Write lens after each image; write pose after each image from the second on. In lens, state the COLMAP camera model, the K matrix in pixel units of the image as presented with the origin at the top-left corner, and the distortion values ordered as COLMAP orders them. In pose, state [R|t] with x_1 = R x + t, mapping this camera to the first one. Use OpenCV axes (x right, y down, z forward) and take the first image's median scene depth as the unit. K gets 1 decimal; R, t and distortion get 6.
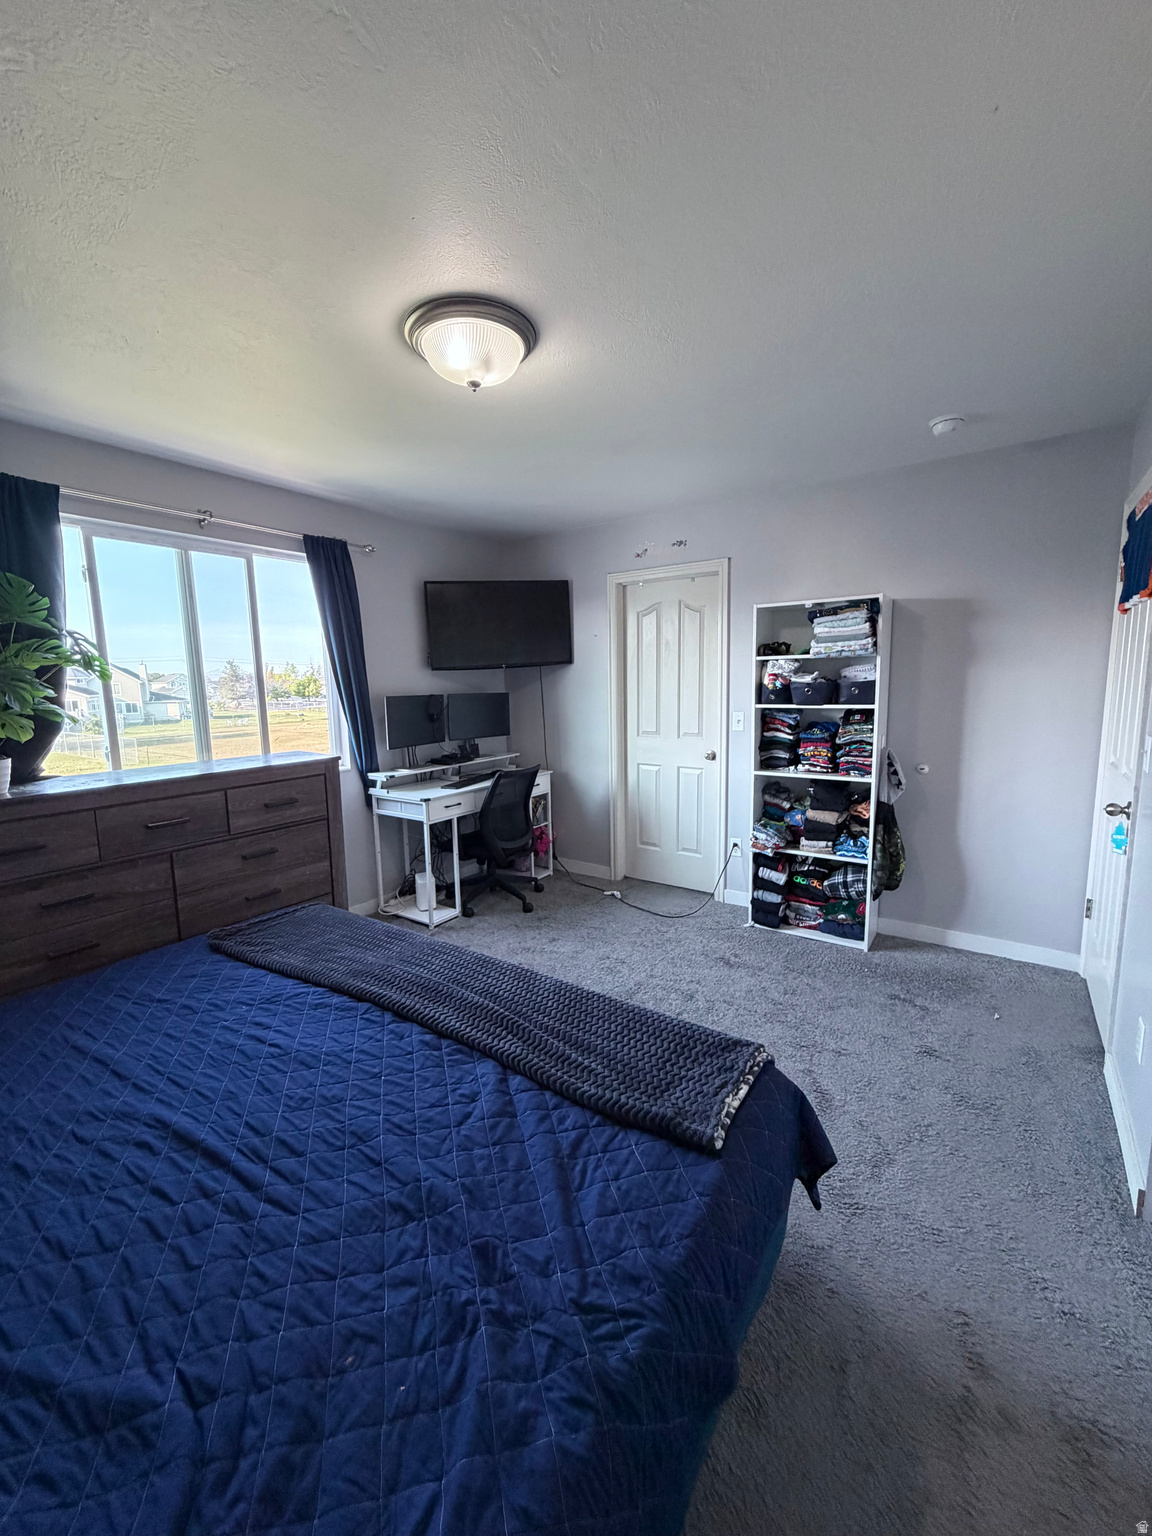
lens RADIAL K [[608.3, 0, 580.1], [0, 608.3, 761.3], [0, 0, 1]] dist [-0.005229, 0.000942]
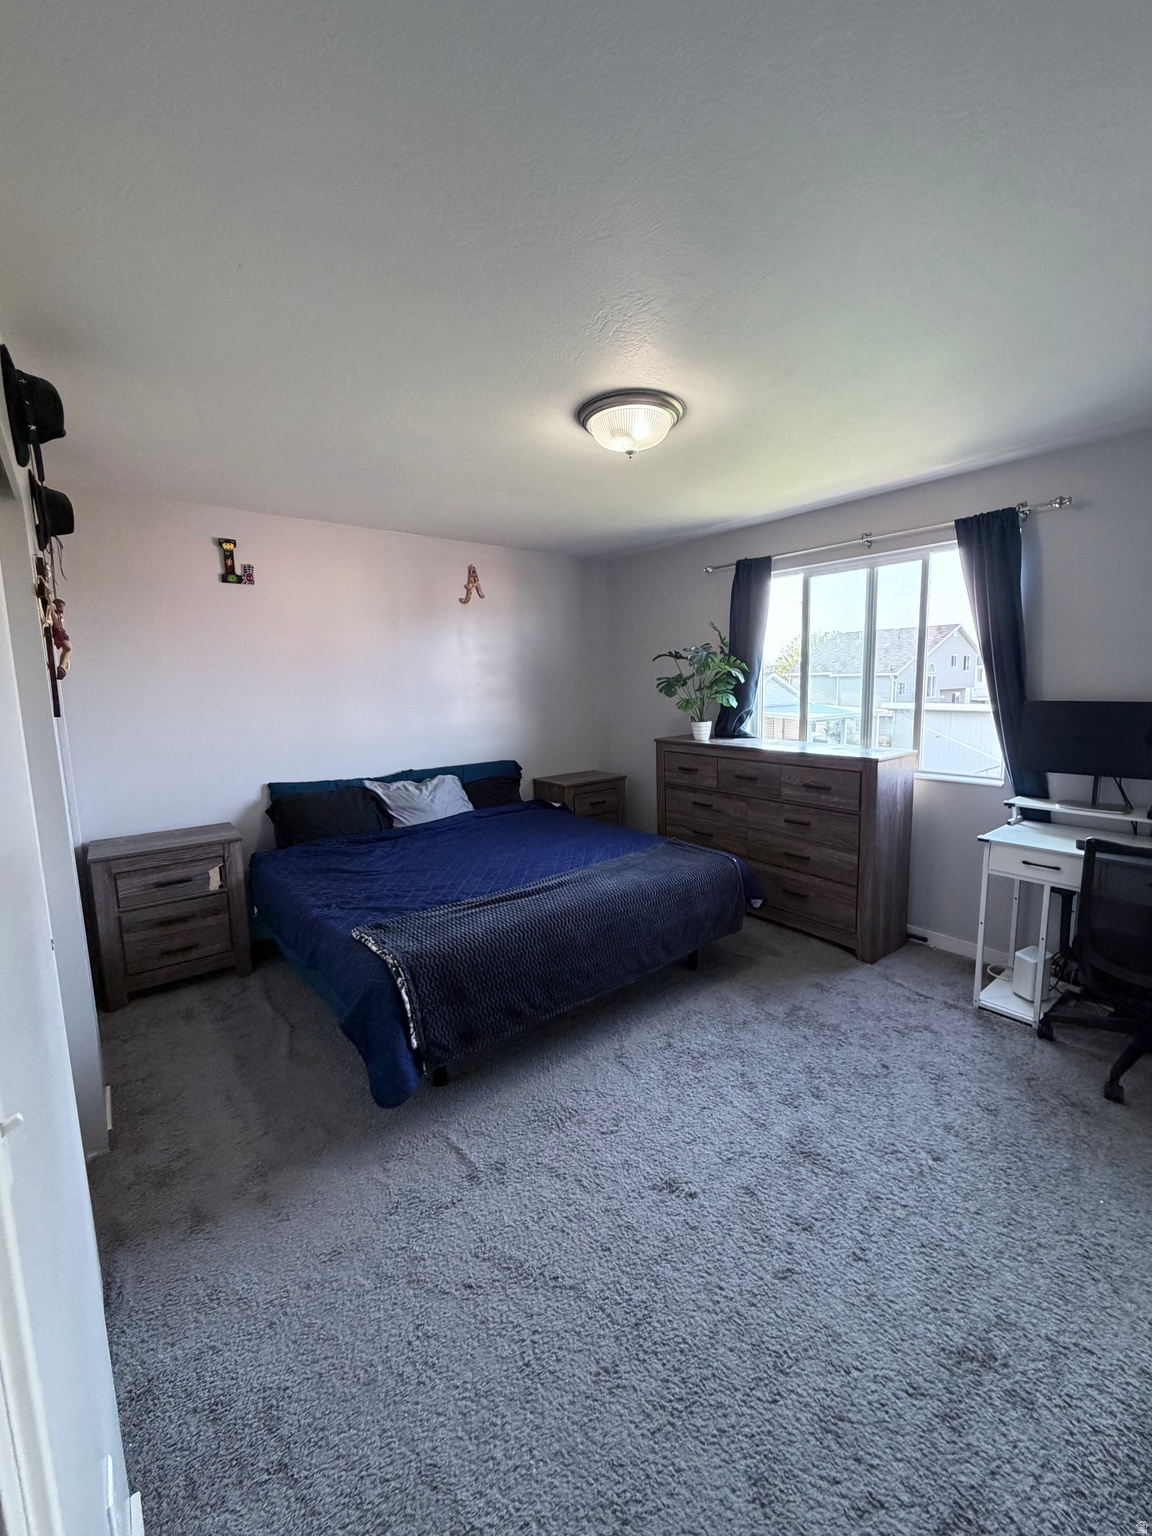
lens RADIAL K [[608.3, 0, 581.1], [0, 608.3, 767.1], [0, 0, 1]] dist [-0.005229, 0.000942]
pose [[-0.288916, 0.160555, -0.943795, 0.707184], [-0.101182, 0.975194, 0.196871, -0.146642], [0.951992, 0.152375, -0.265504, 0.842797]]
